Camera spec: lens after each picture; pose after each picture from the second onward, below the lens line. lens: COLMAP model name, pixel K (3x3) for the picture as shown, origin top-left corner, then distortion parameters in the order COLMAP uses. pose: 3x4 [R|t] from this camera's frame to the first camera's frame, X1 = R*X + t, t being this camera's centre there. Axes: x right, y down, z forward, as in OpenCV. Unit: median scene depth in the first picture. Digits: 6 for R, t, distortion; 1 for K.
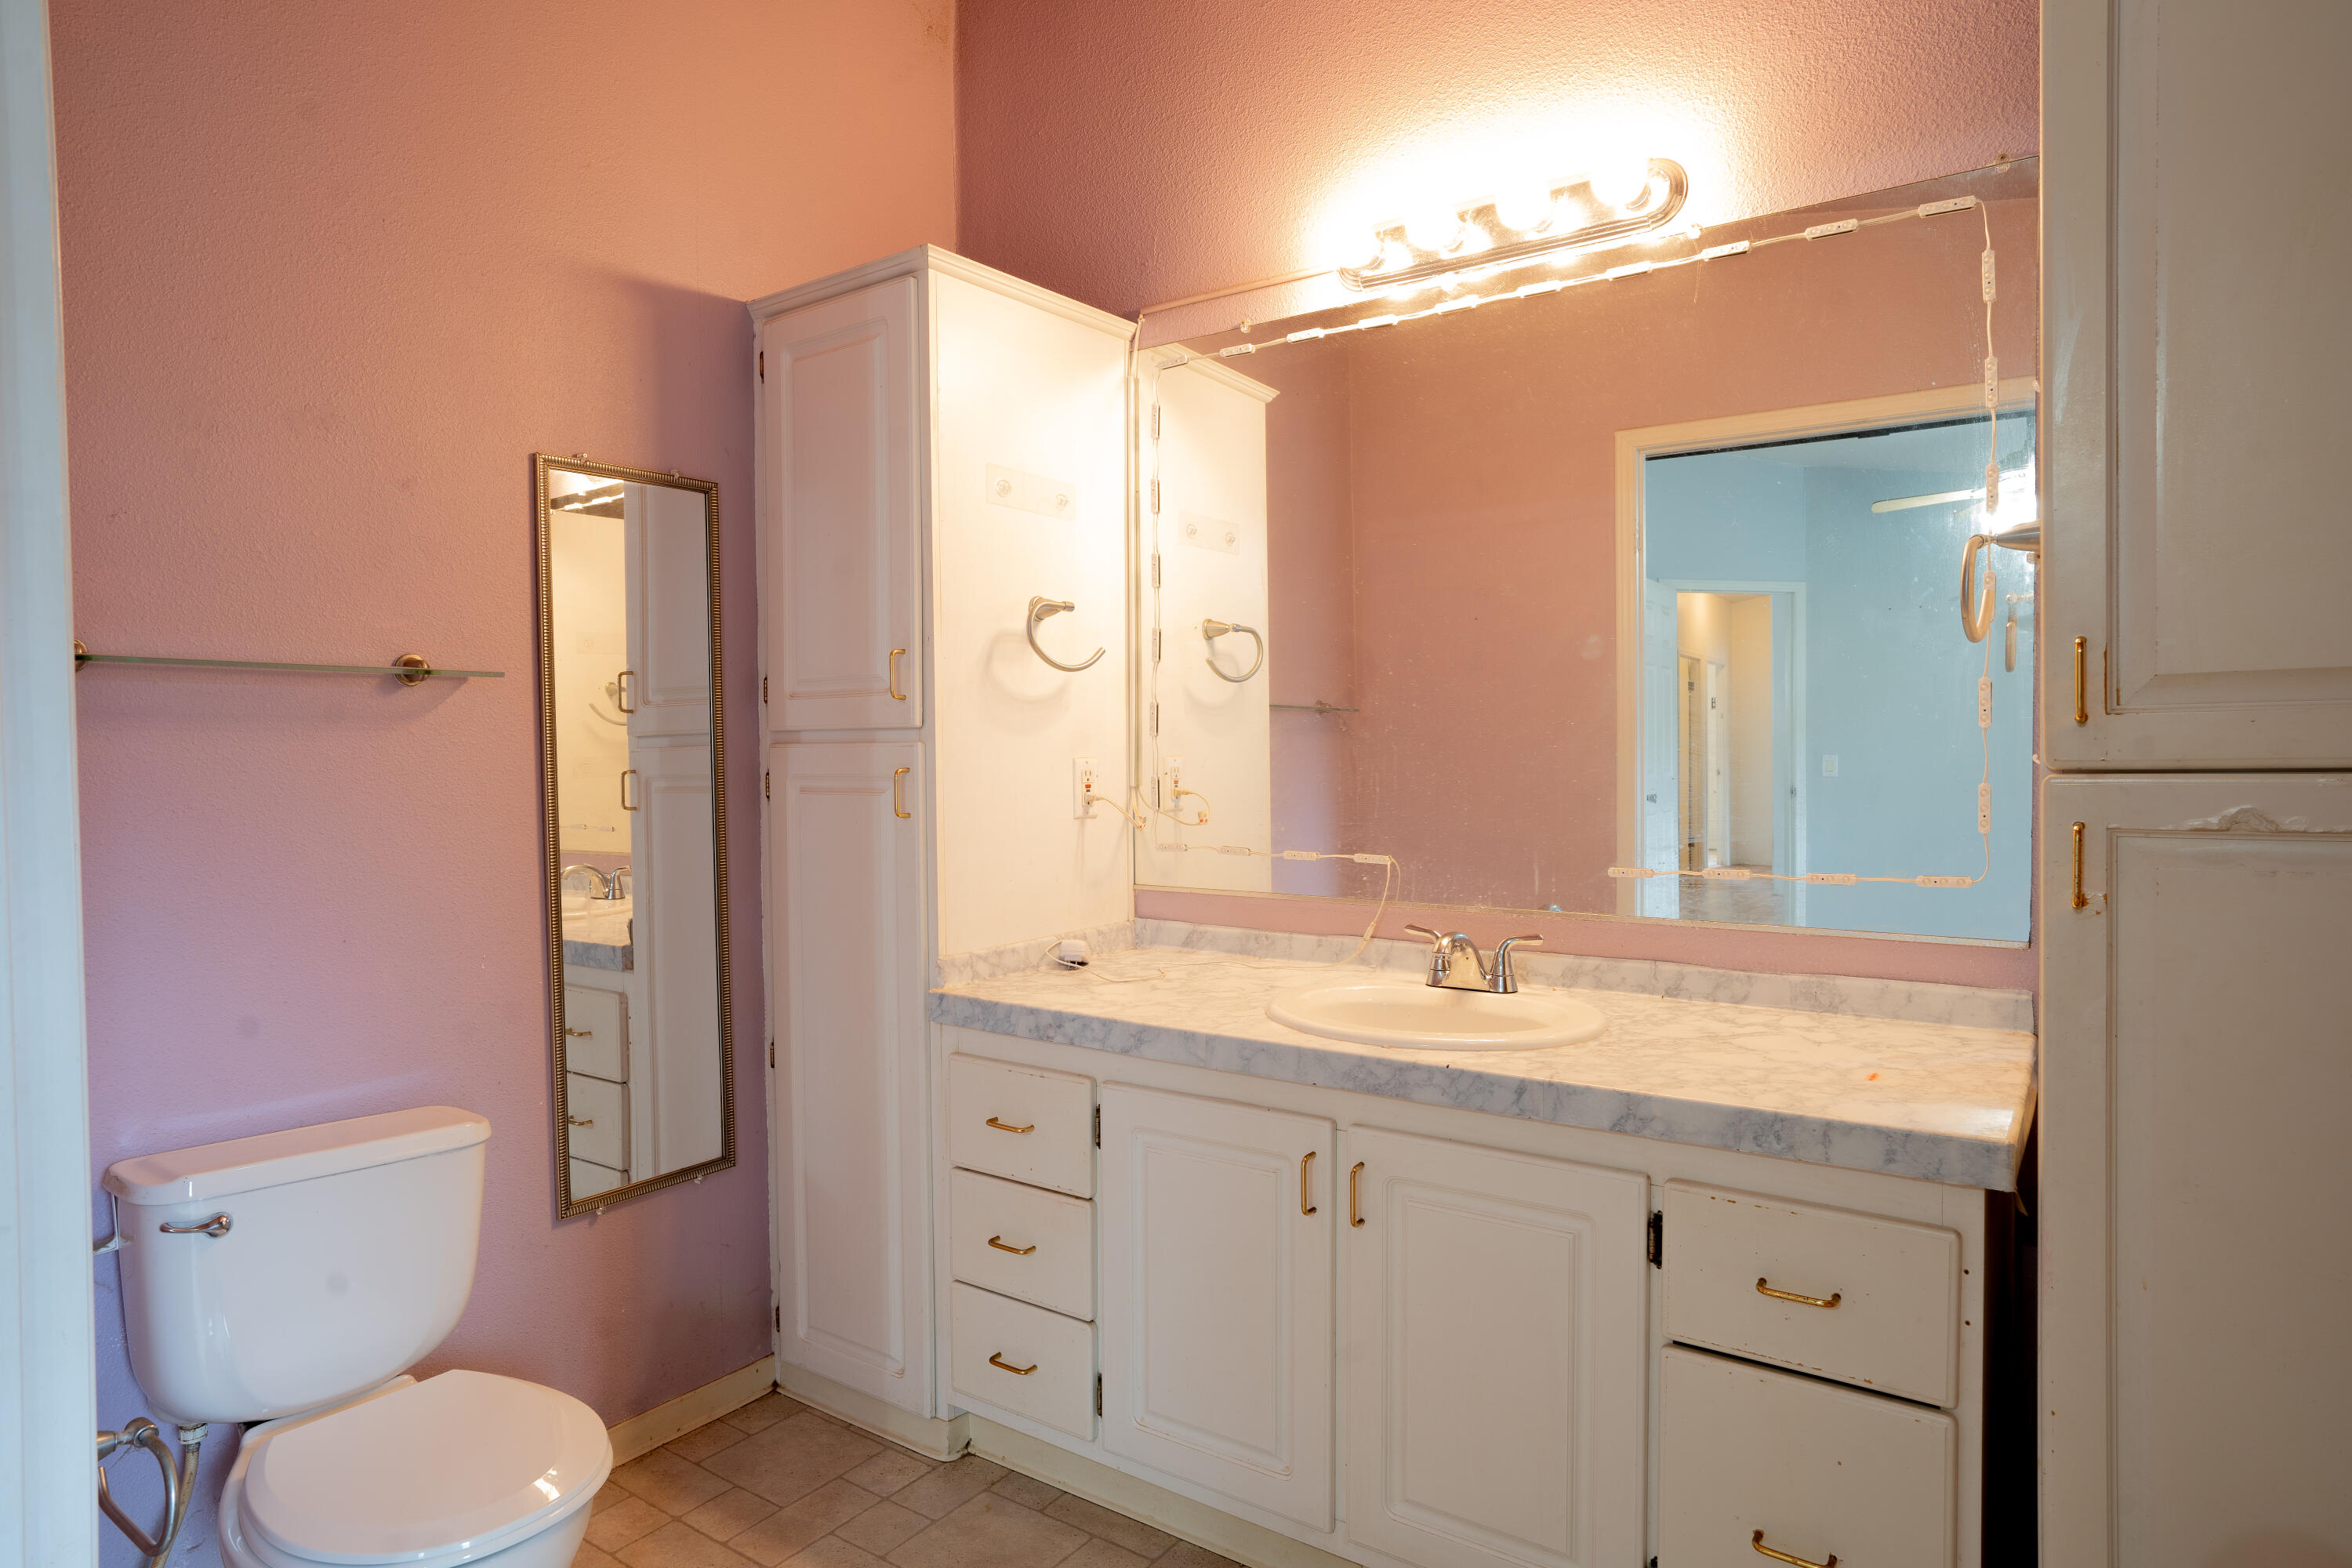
lens RADIAL K [[1346.3, 0, 1168.6], [0, 1346.3, 776.1], [0, 0, 1]] dist [-0.034412, -0.000068]
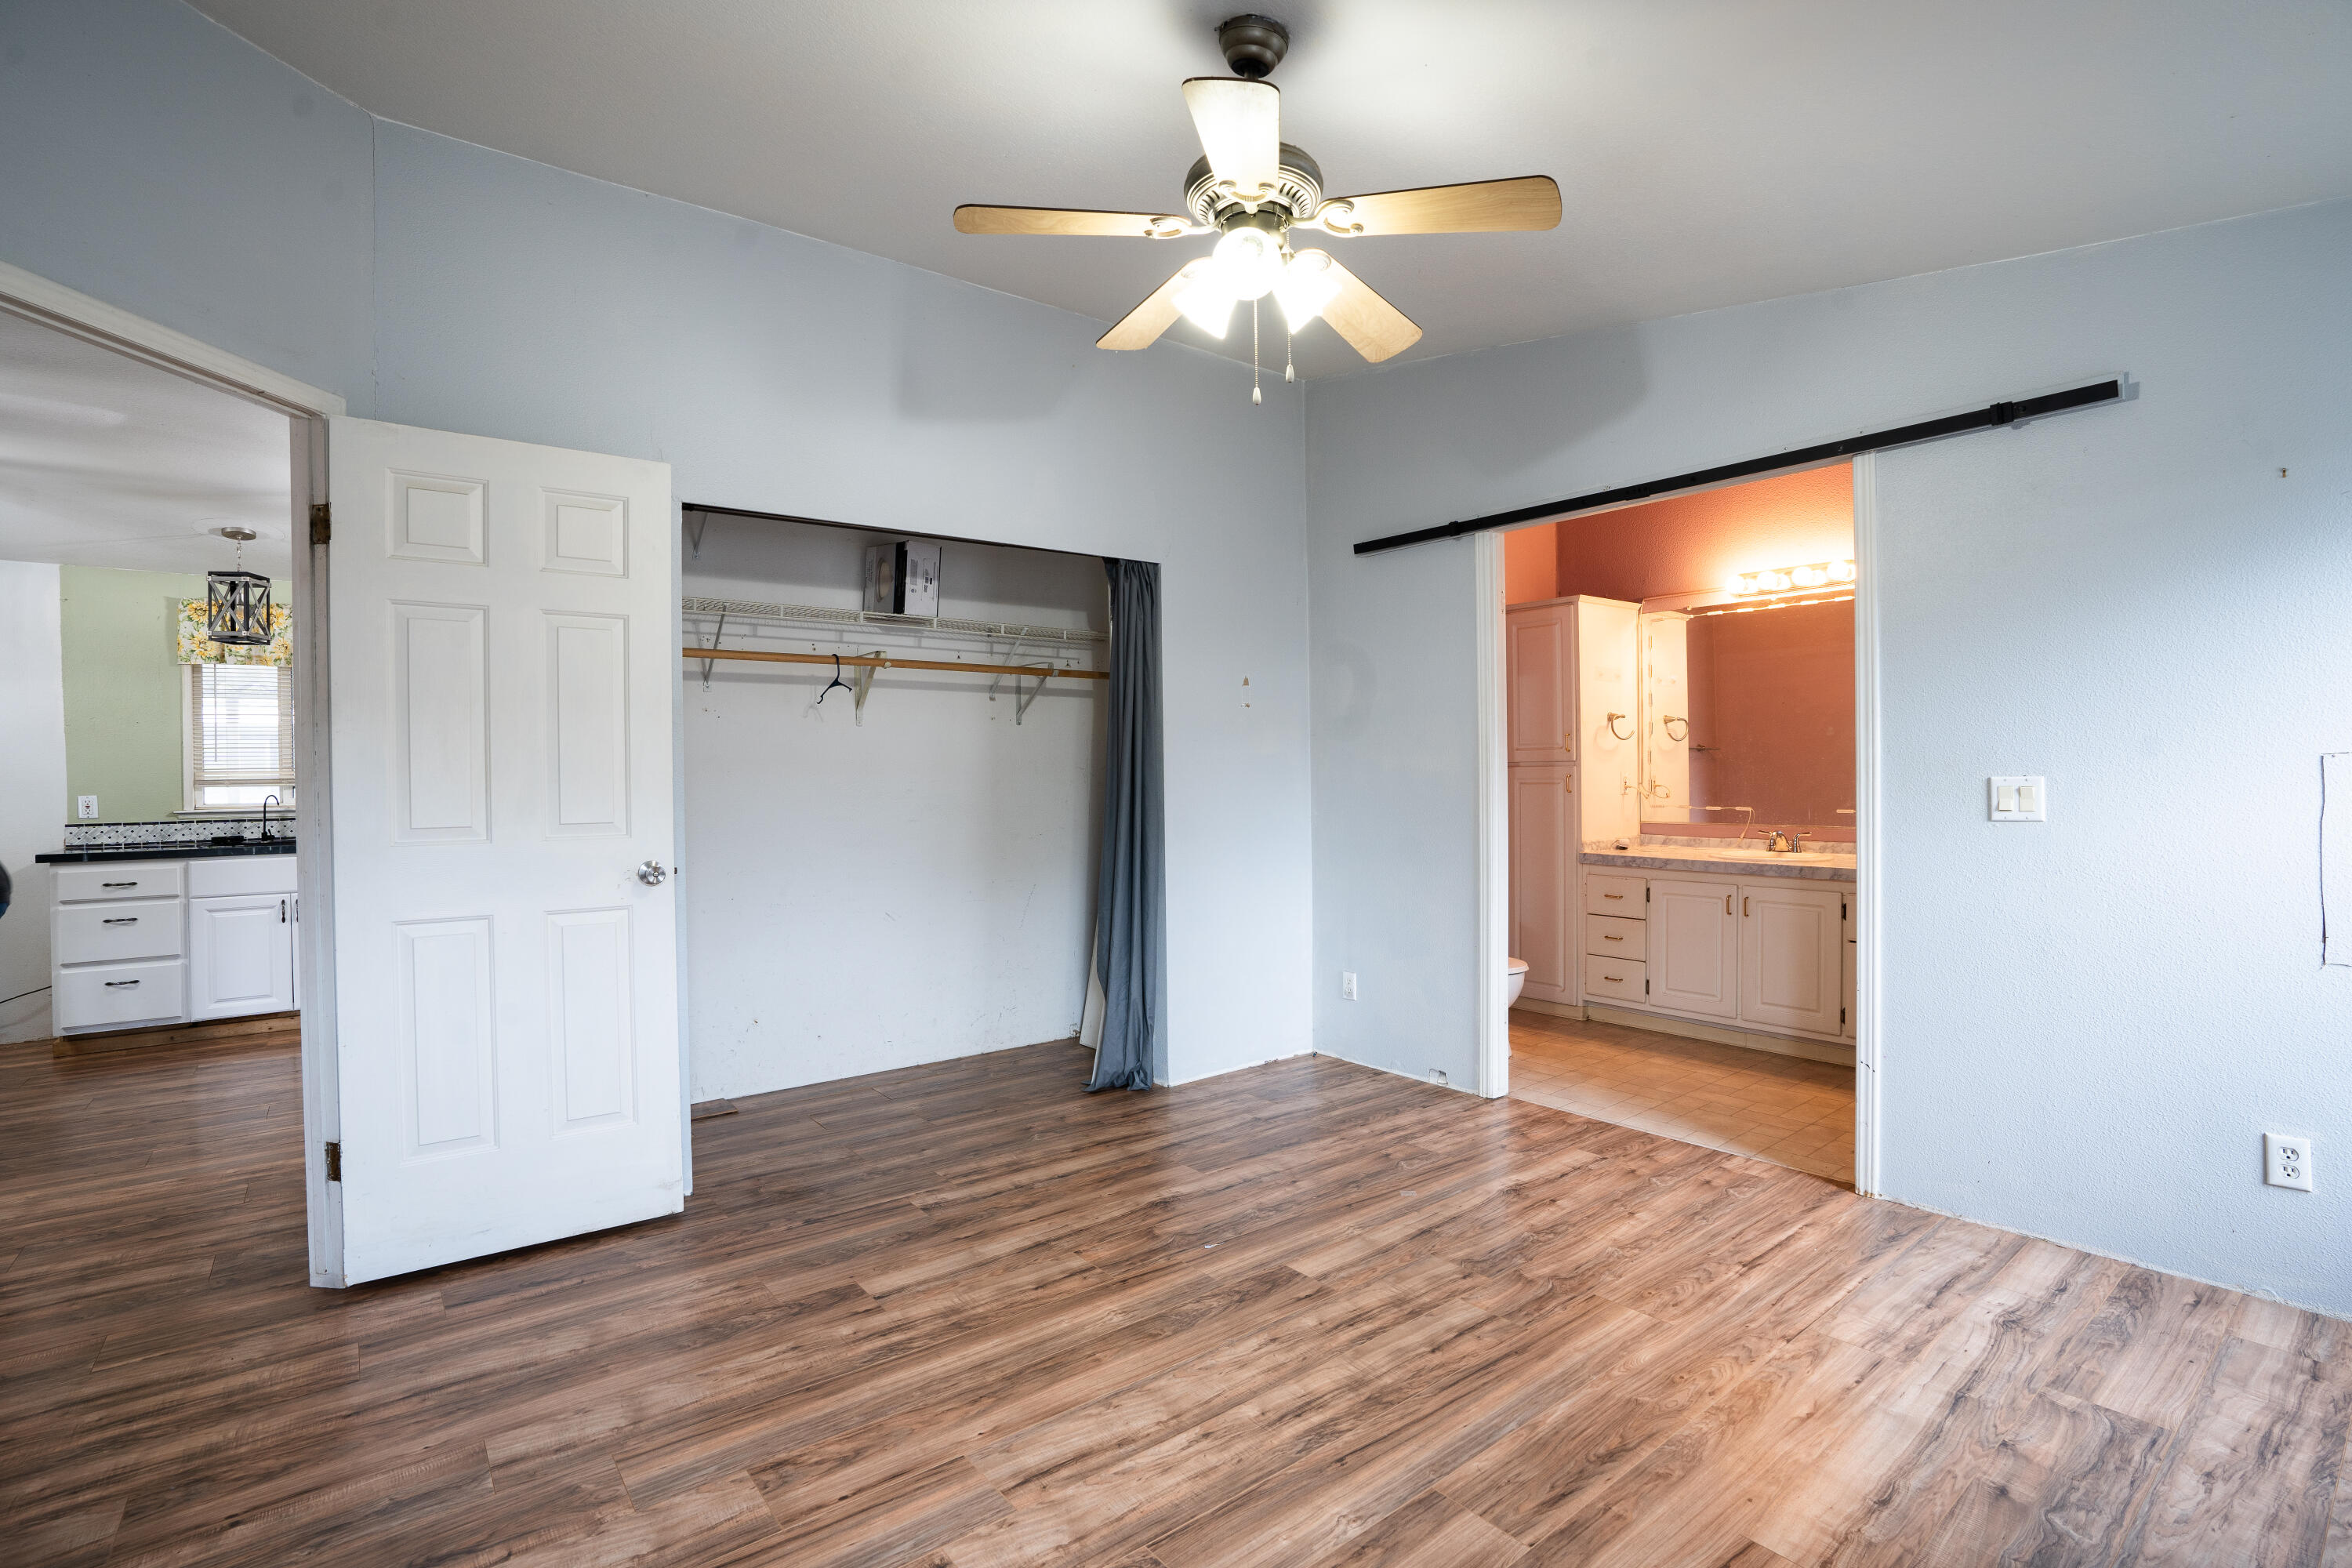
lens RADIAL K [[1111.9, 0, 1185.3], [0, 1111.9, 785.9], [0, 0, 1]] dist [-0.031613, 0.000685]
pose [[0.963404, -0.001062, -0.268050, -0.348588], [-0.000238, 0.999988, -0.004817, 0.027412], [0.268052, 0.004704, 0.963393, -1.494340]]
